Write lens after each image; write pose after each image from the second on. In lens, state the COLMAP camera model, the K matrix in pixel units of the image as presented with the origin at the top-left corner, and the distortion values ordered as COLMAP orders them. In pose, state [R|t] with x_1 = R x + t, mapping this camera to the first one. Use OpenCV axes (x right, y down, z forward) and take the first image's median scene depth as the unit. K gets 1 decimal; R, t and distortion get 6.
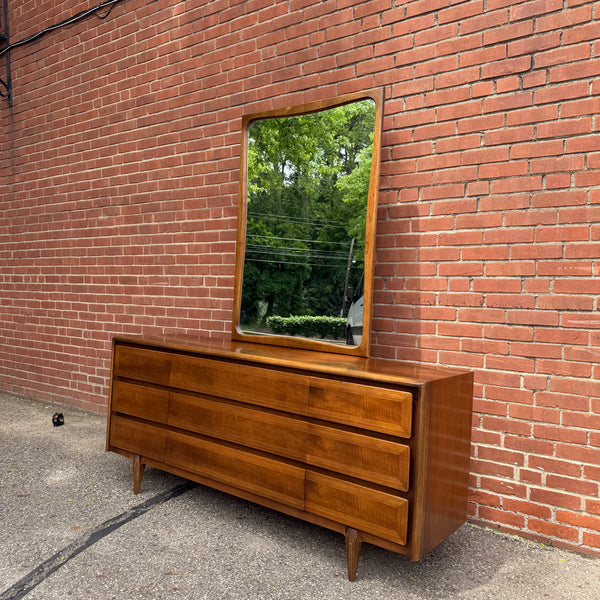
lens RADIAL K [[562.0, 0, 300.1], [0, 562.0, 299.1], [0, 0, 1]] dist [-0.000079, 0.000000]
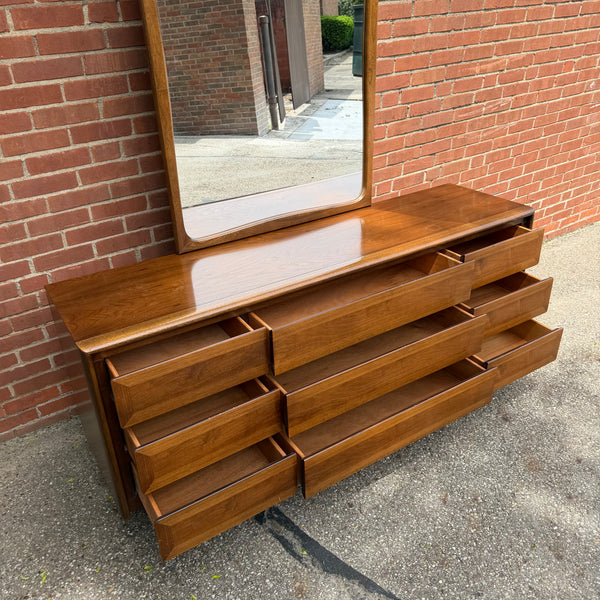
lens RADIAL K [[562.0, 0, 297.3], [0, 562.0, 306.0], [0, 0, 1]] dist [-0.000079, 0.000000]
pose [[0.355150, -0.505191, 0.786543, -0.741953], [0.066590, 0.852929, 0.517763, -0.241807], [-0.932435, -0.131508, 0.336558, 0.792311]]
